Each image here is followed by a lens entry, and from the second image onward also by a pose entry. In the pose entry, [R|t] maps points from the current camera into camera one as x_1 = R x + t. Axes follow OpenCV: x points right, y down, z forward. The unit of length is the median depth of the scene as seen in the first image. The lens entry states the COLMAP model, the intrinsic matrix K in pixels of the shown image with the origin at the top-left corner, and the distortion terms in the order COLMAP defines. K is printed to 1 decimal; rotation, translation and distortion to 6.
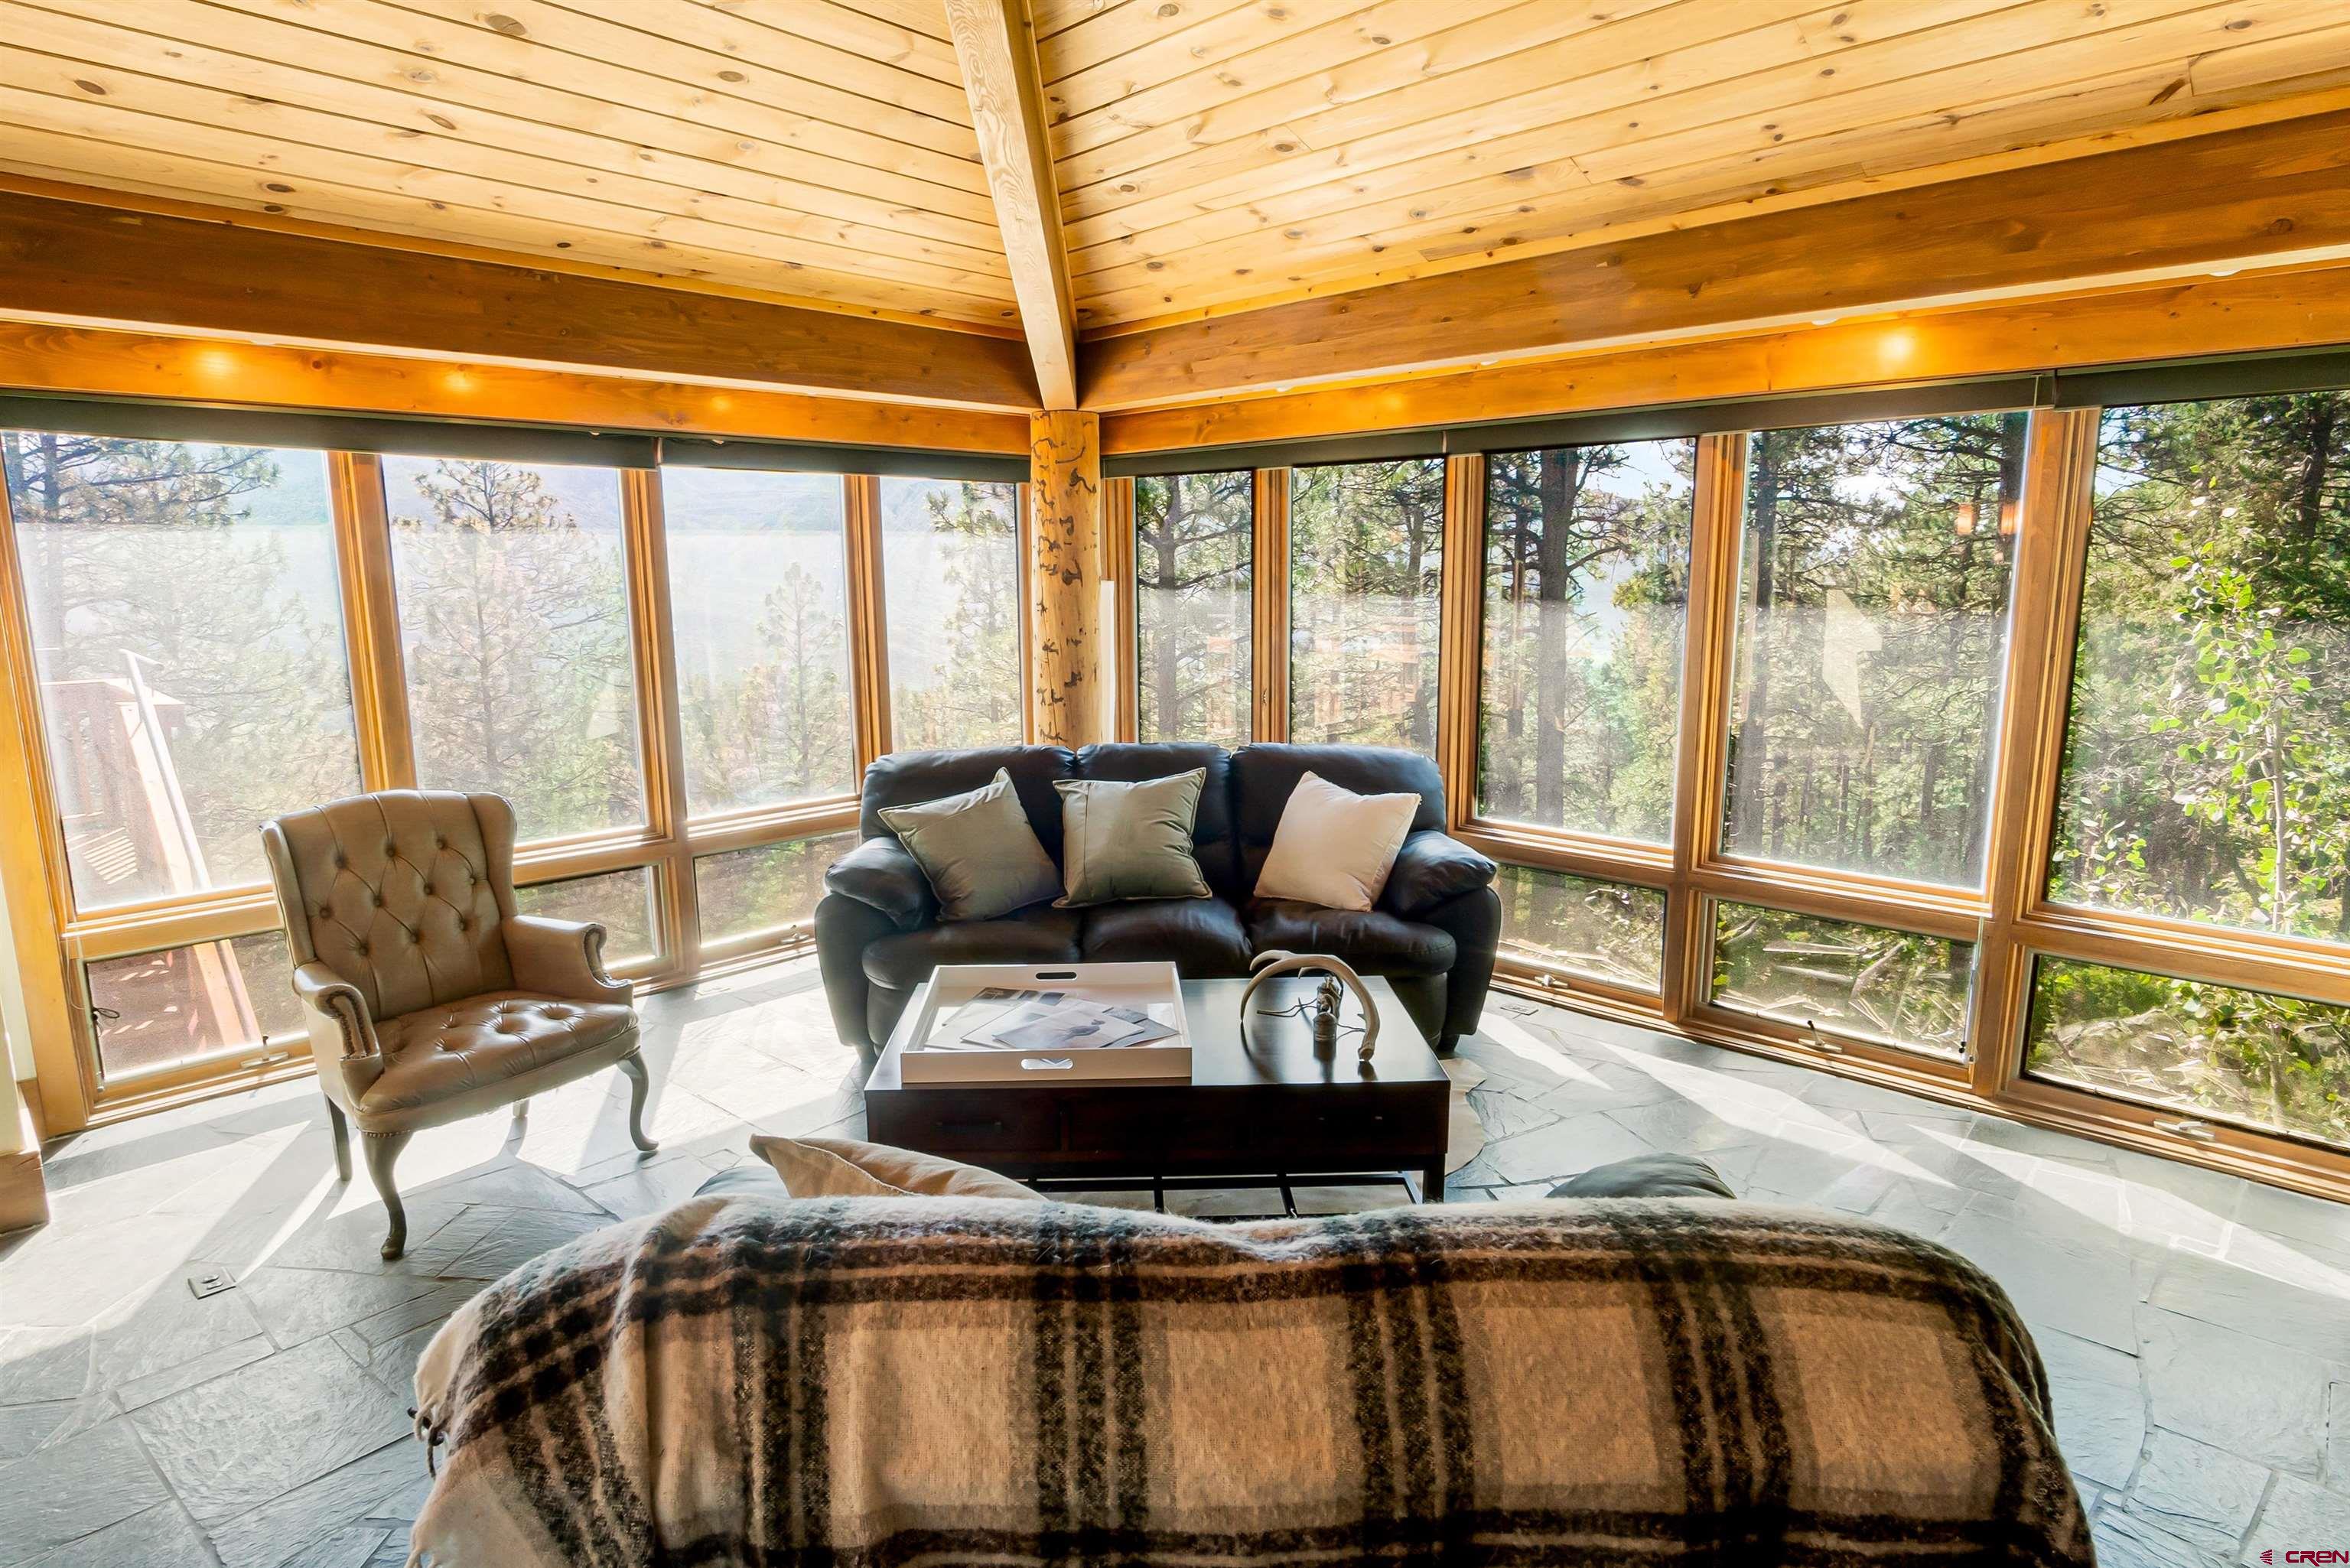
lens RADIAL K [[1299.6, 0, 1155.2], [0, 1299.6, 796.9], [0, 0, 1]] dist [-0.021268, -0.002646]
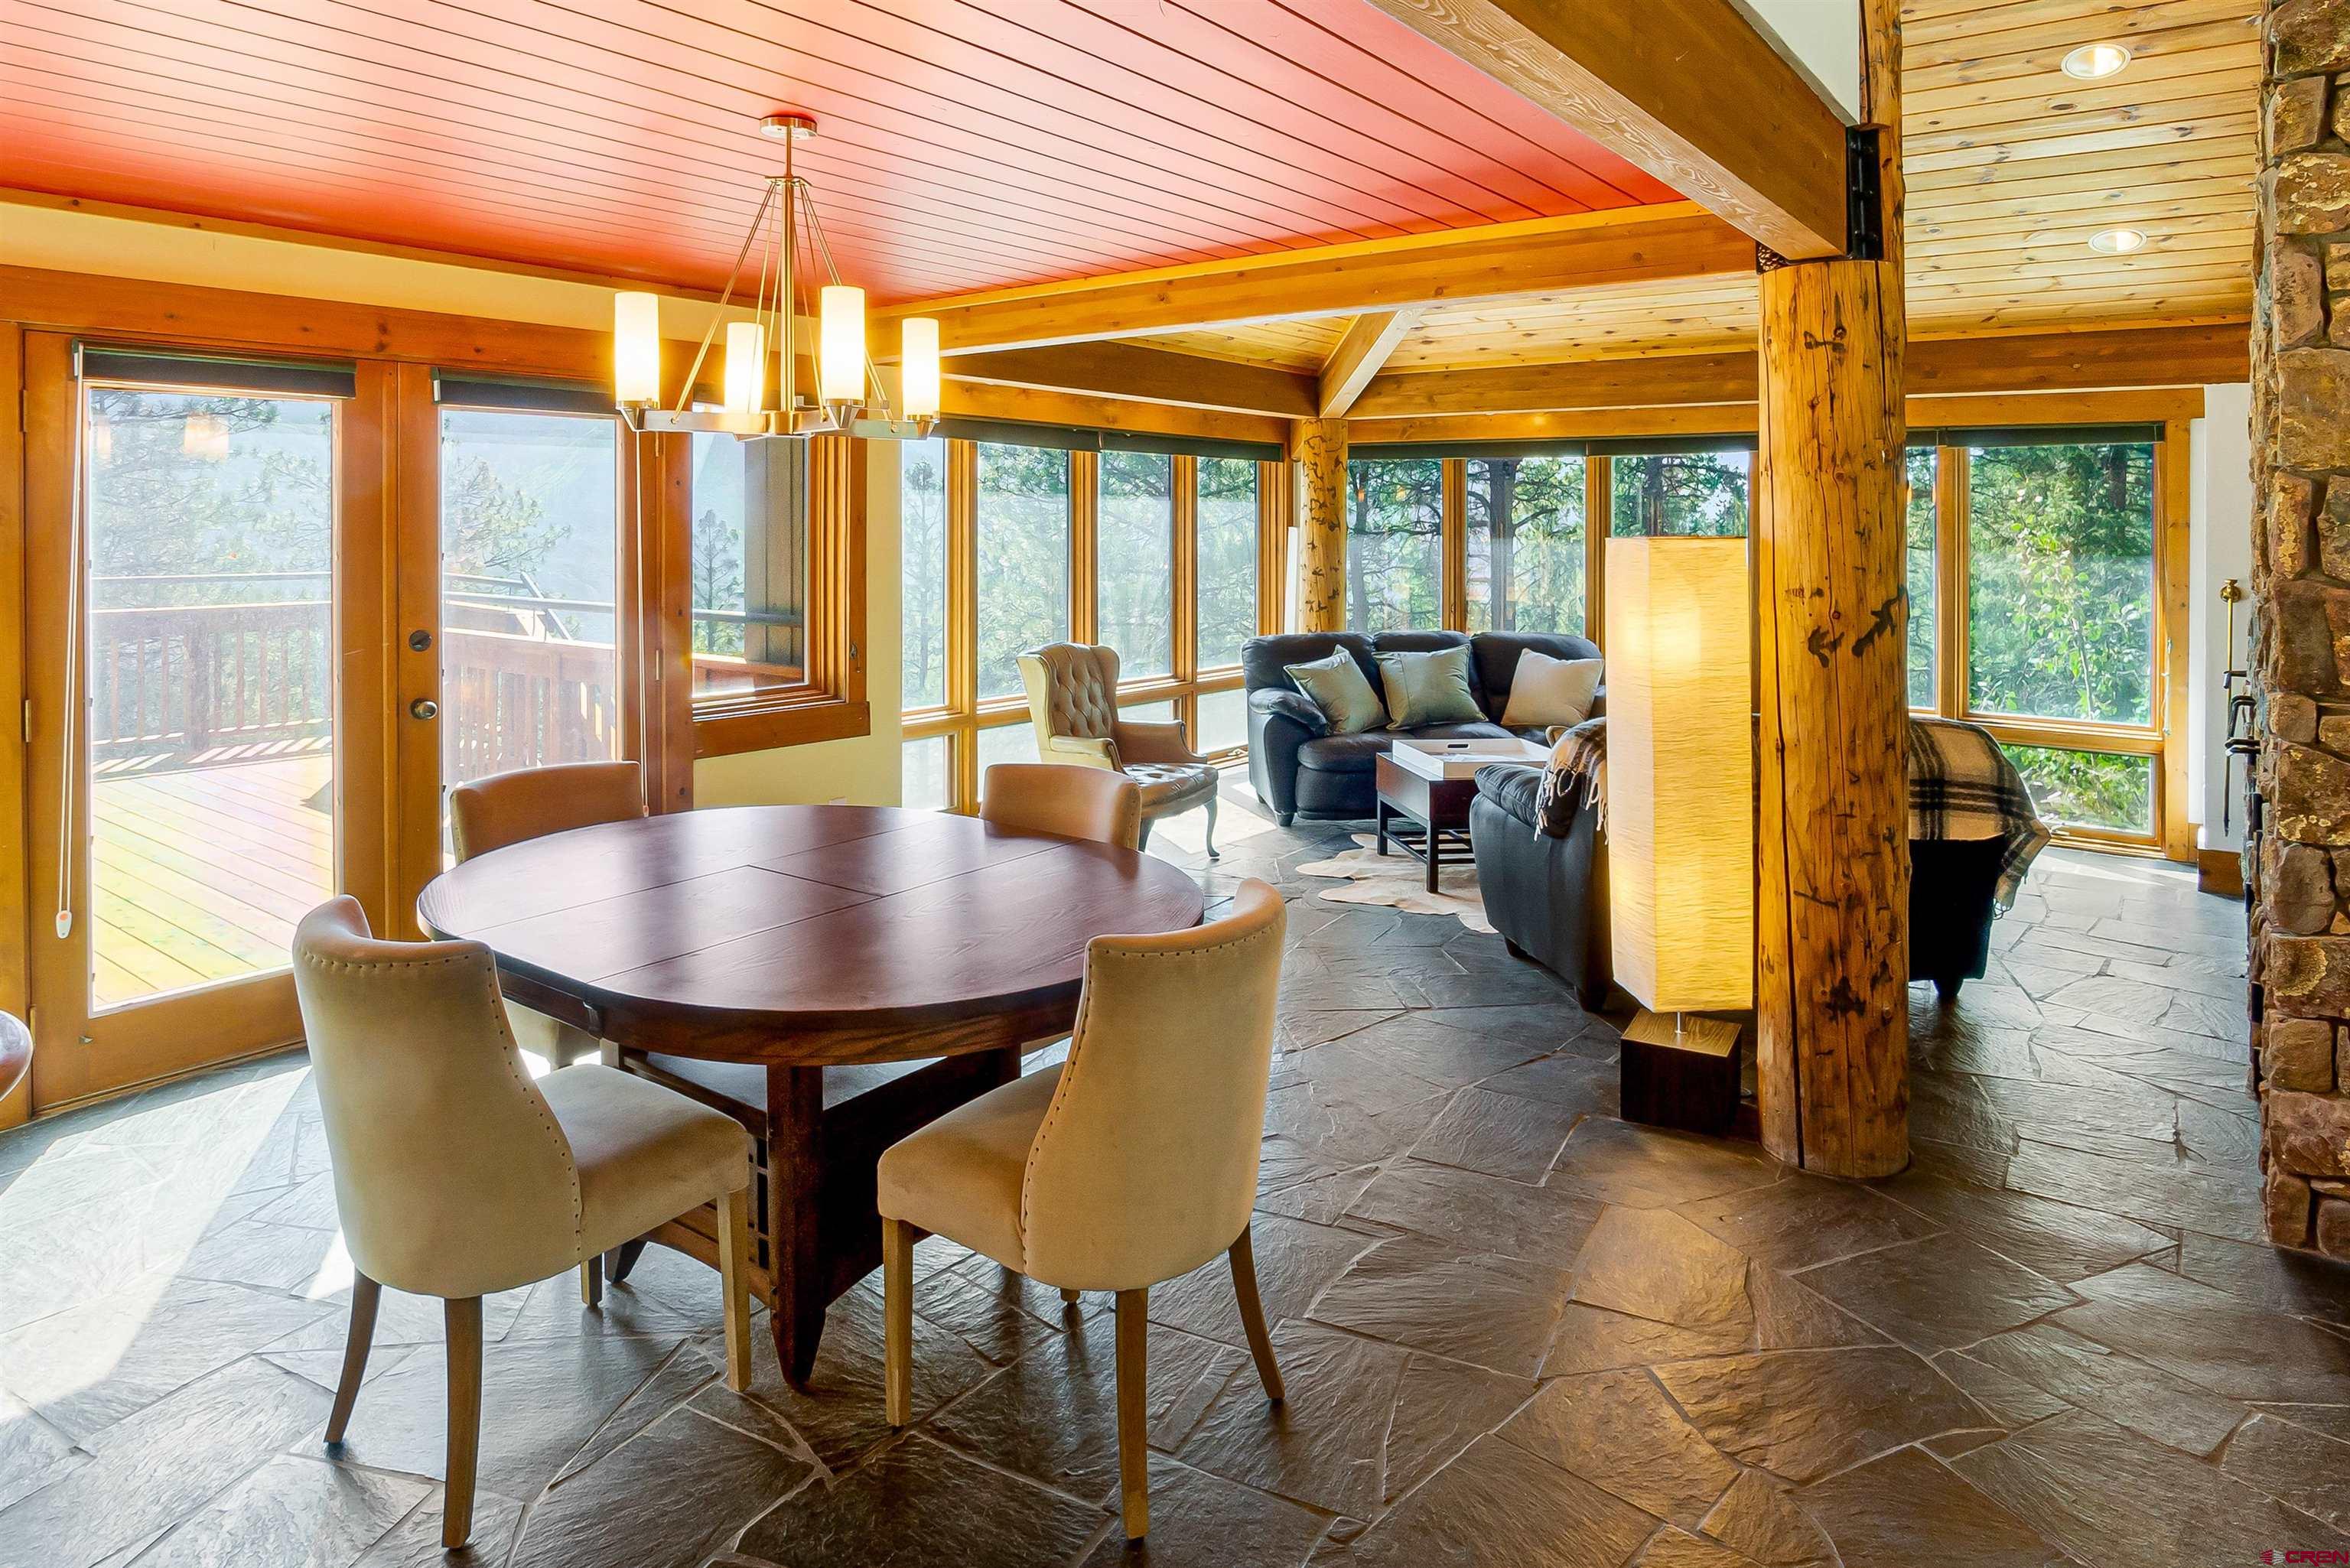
lens RADIAL K [[1367.0, 0, 1181.7], [0, 1367.0, 510.3], [0, 0, 1]] dist [-0.024016, 0.000029]
pose [[0.993282, 0.018180, 0.114285, -0.513131], [0.002925, 0.983322, -0.181850, 0.121218], [-0.115685, 0.180962, 0.976662, -0.642650]]
